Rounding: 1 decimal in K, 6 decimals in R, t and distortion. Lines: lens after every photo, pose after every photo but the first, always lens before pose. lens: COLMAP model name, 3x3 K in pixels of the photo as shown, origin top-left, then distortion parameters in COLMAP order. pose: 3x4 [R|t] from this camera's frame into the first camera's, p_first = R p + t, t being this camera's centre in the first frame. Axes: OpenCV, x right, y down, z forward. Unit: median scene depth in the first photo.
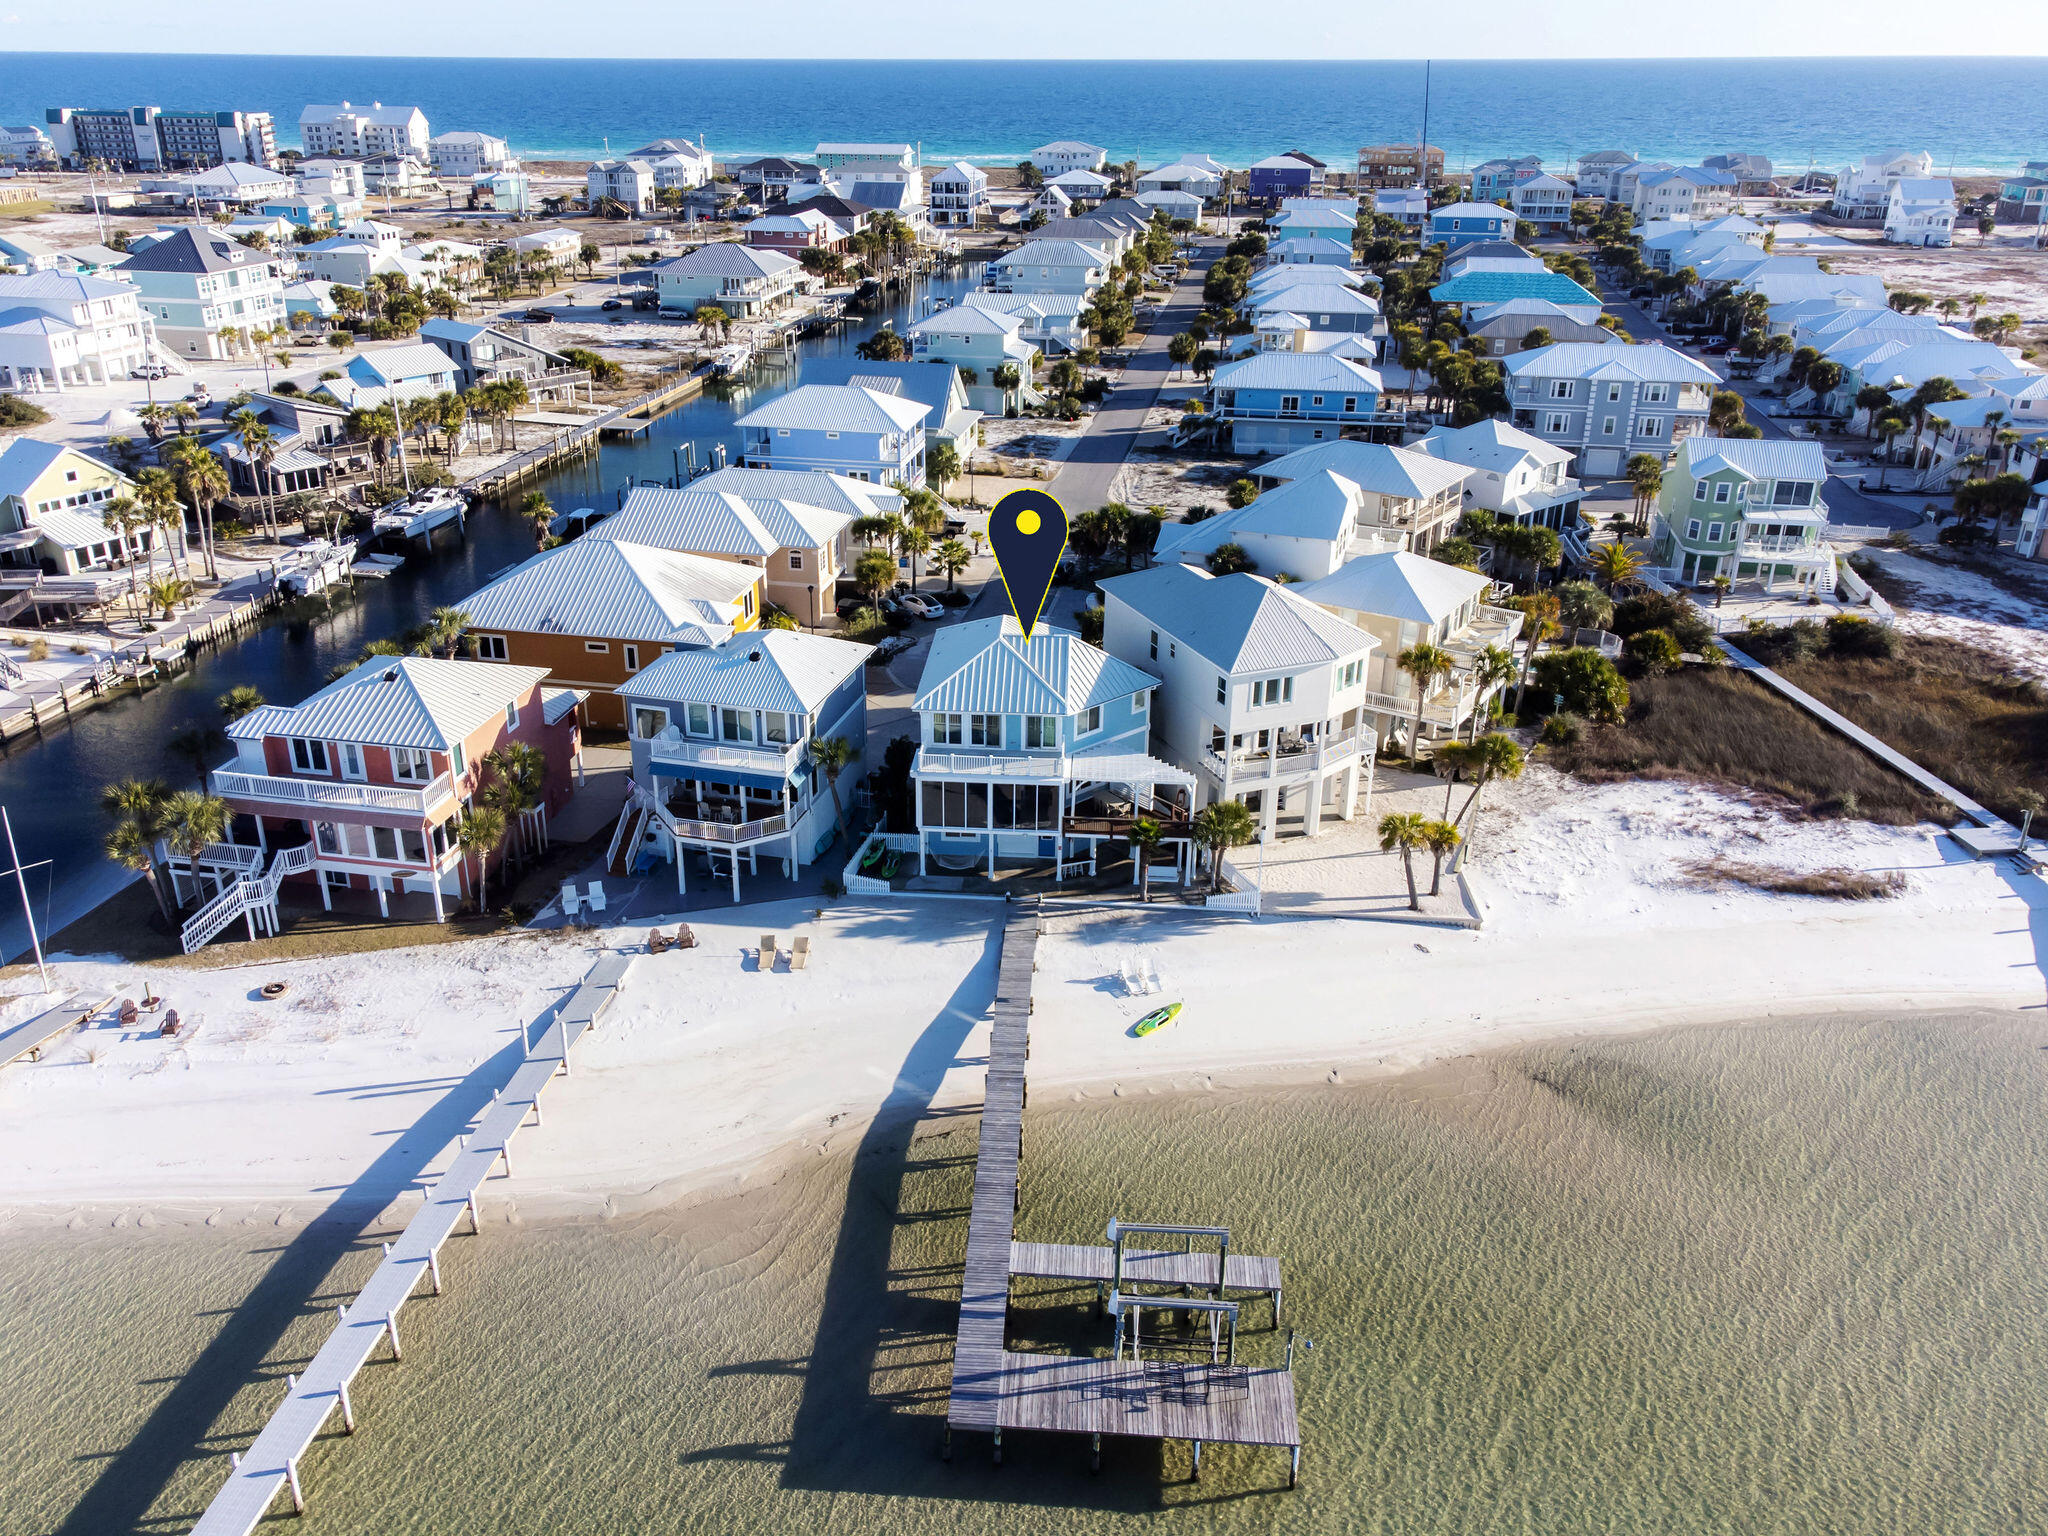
lens RADIAL K [[1656.1, 0, 995.3], [0, 1656.1, 724.9], [0, 0, 1]] dist [0.023979, 0.007251]
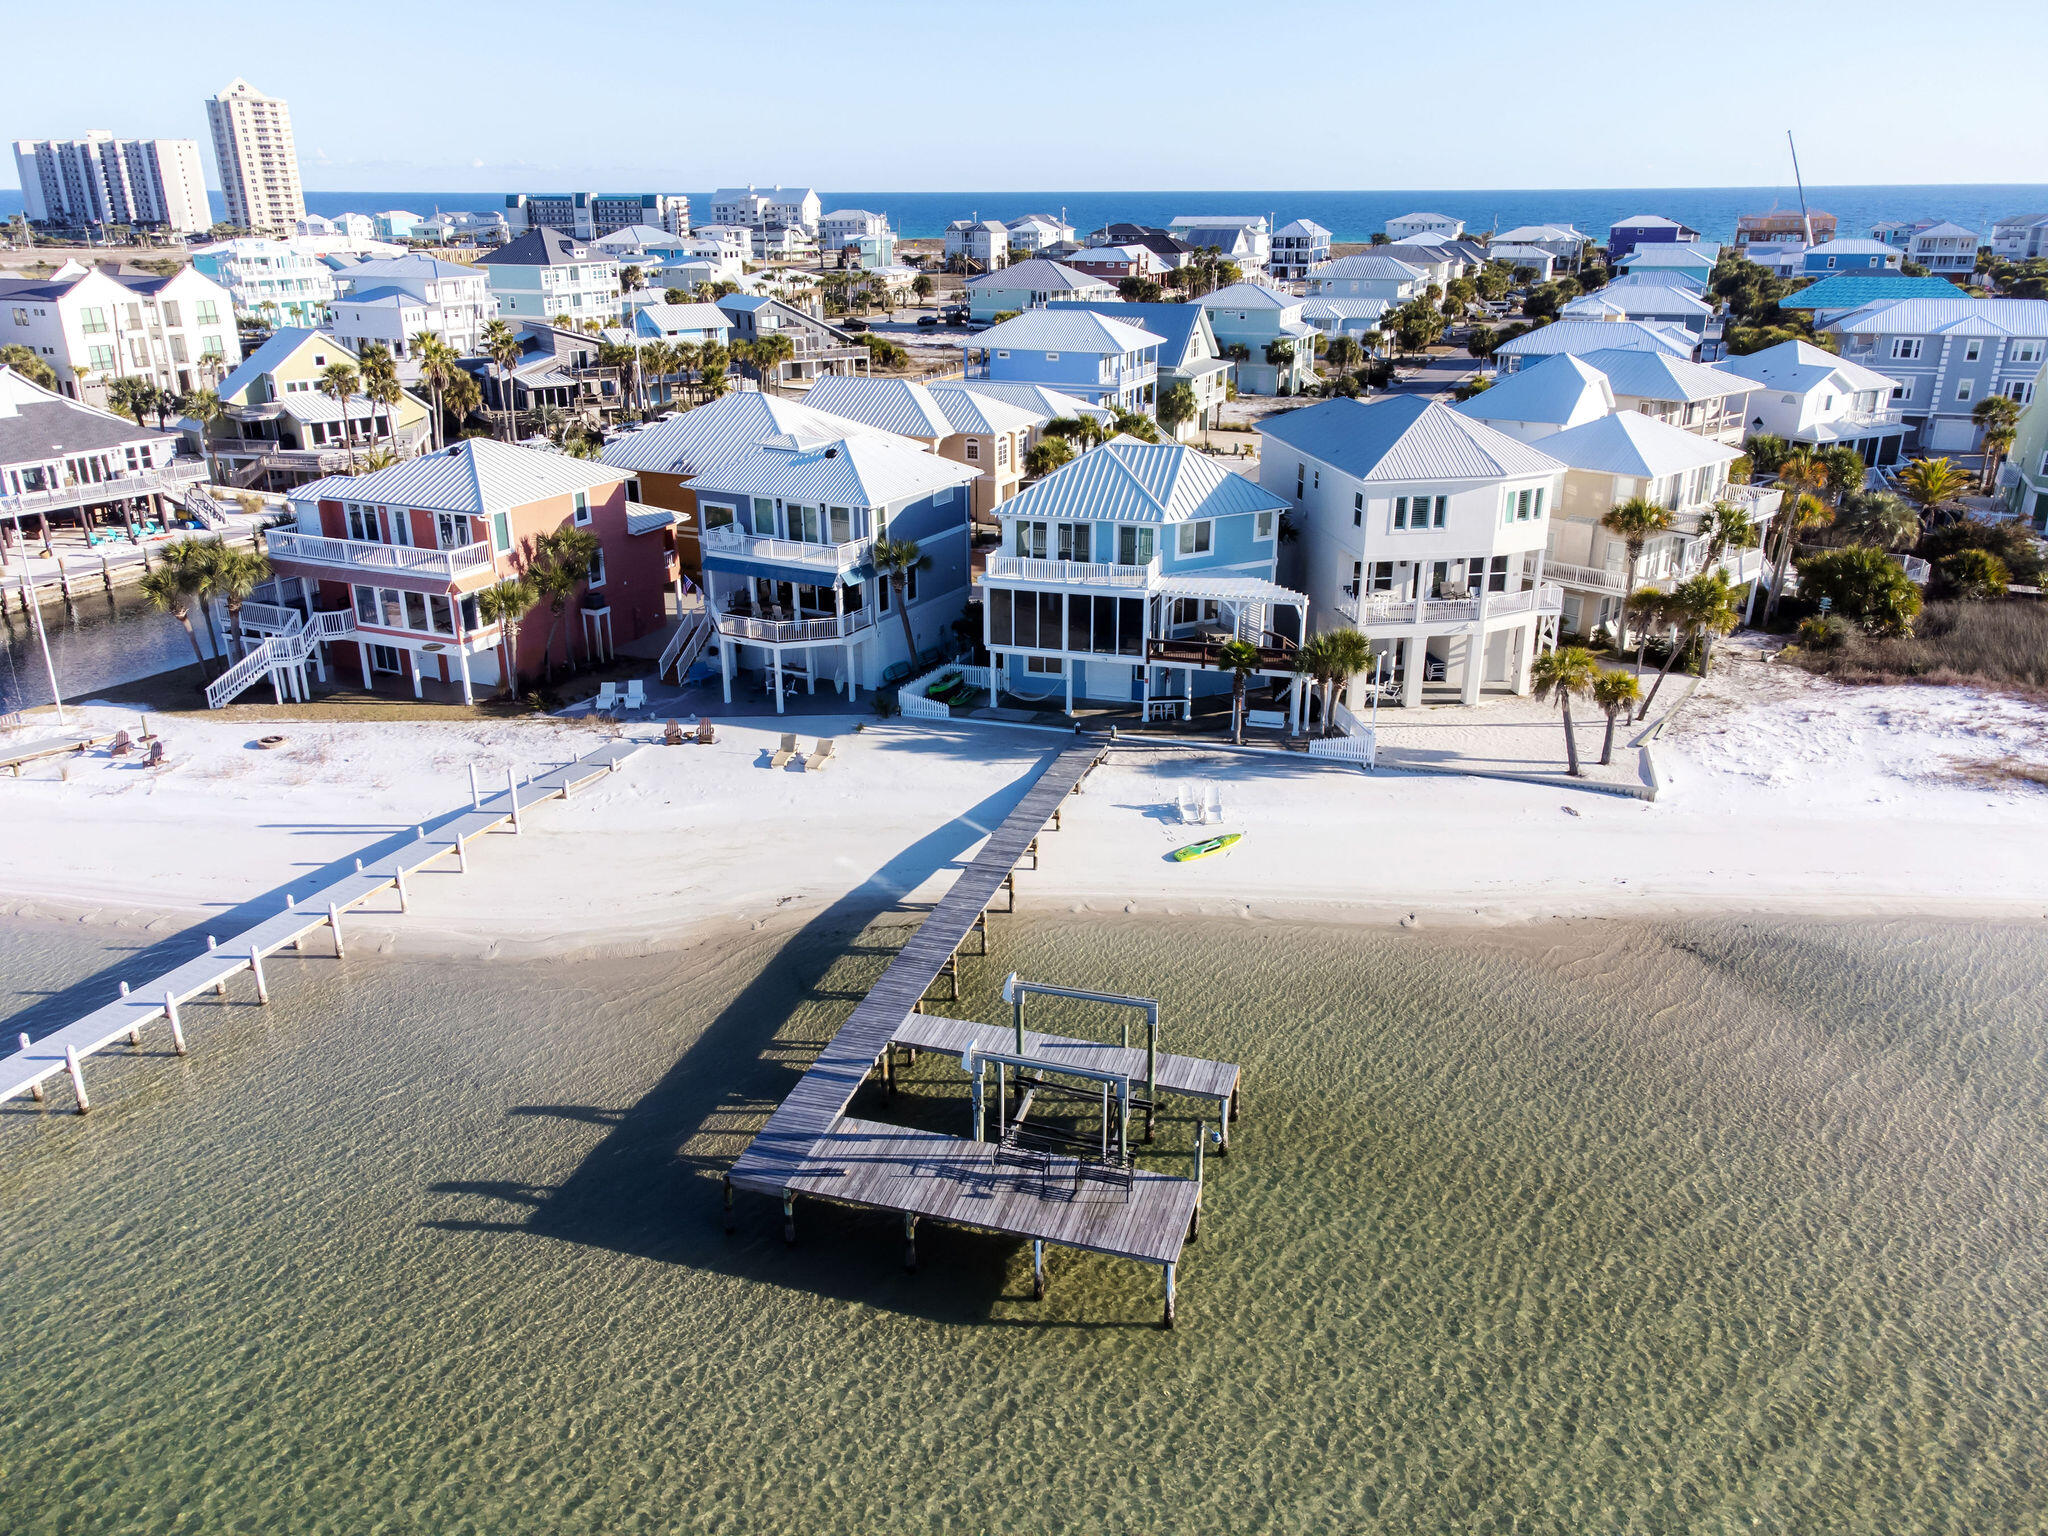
lens RADIAL K [[1579.5, 0, 1024.0], [0, 1579.5, 768.0], [0, 0, 1]] dist [-0.000257, 0.045983]
pose [[0.974758, 0.069472, -0.212181, 0.150852], [-0.079113, 0.996168, -0.037281, 0.153016], [0.208778, 0.053126, 0.976519, 0.189950]]
